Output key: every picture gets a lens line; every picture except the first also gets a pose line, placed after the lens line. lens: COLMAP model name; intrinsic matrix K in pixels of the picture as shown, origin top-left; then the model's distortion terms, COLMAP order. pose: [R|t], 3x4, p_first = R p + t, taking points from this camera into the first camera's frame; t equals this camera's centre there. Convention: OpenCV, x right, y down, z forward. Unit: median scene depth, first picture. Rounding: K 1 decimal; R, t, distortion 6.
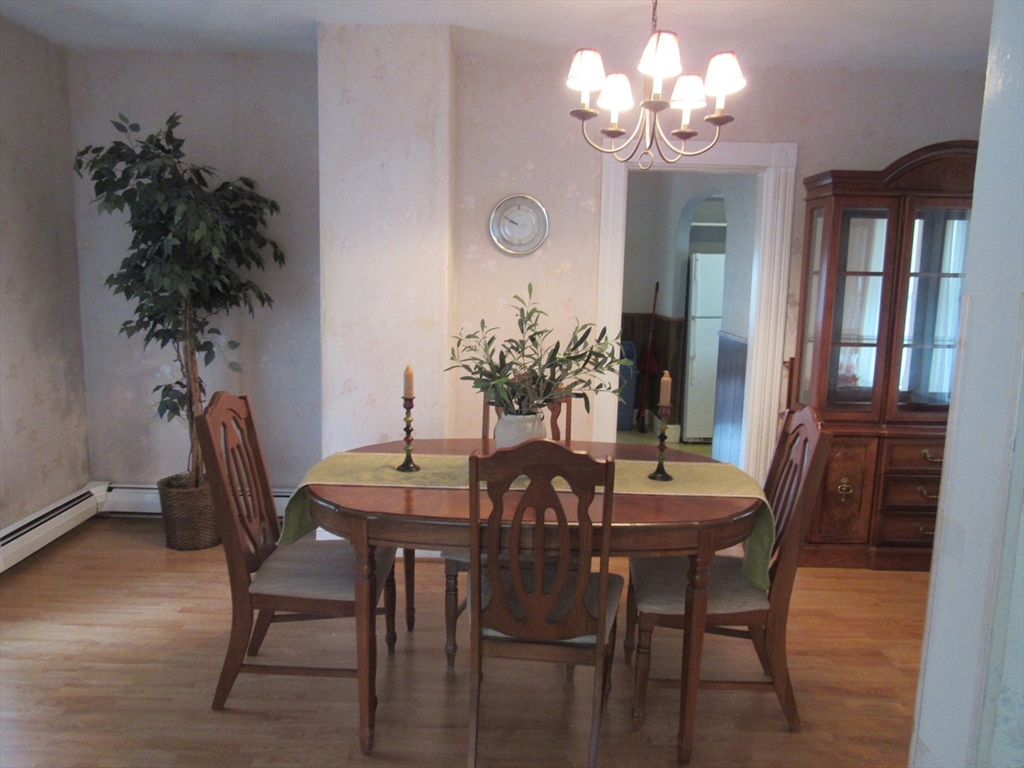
lens RADIAL K [[731.9, 0, 512.0], [0, 731.9, 384.0], [0, 0, 1]] dist [-0.018678, 0.005464]
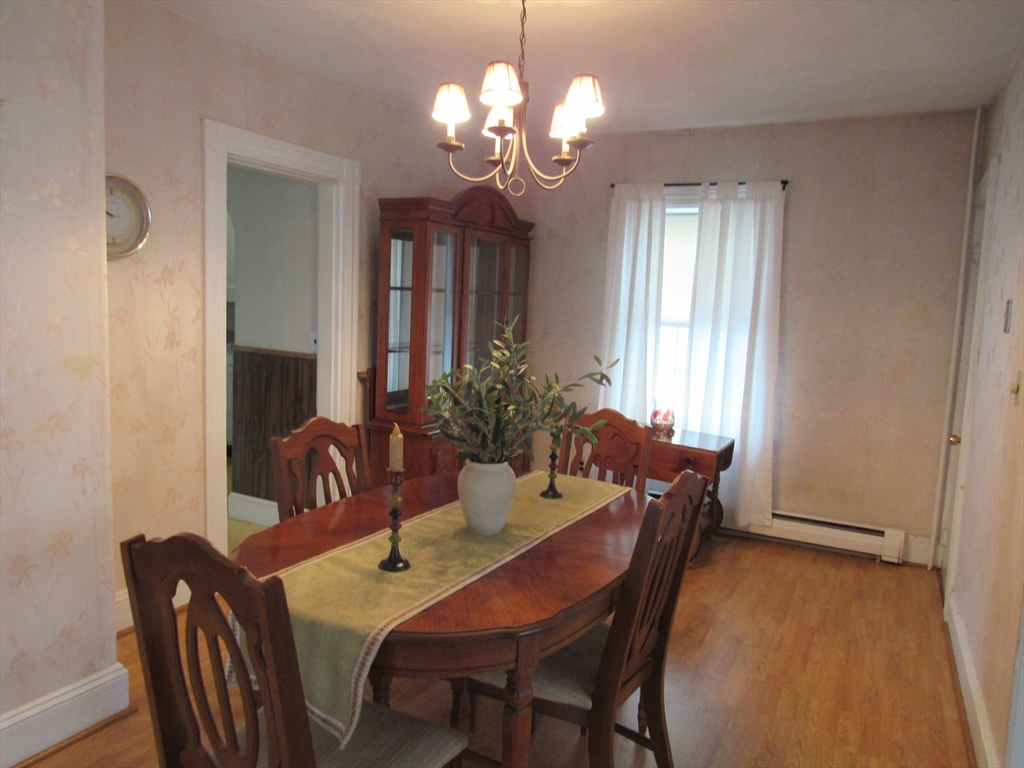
lens RADIAL K [[731.9, 0, 512.0], [0, 731.9, 384.0], [0, 0, 1]] dist [-0.018678, 0.005464]
pose [[0.468377, -0.103201, 0.877481, -0.514782], [0.097084, 0.993152, 0.064984, -0.074170], [-0.878179, 0.054752, 0.475189, 0.384585]]
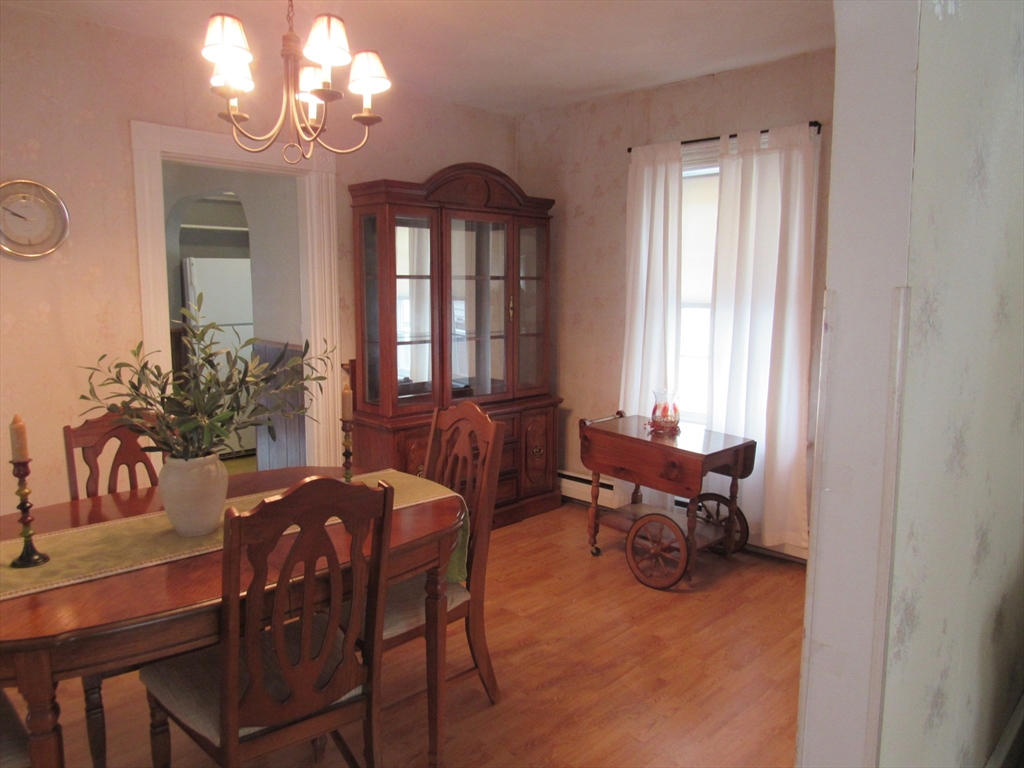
lens RADIAL K [[730.3, 0, 509.7], [0, 730.3, 384.7], [0, 0, 1]] dist [-0.026498, 0.007081]
pose [[0.717890, -0.109169, 0.687544, -0.193143], [0.112747, 0.992822, 0.039918, -0.020214], [-0.686966, 0.048862, 0.725045, 0.125626]]
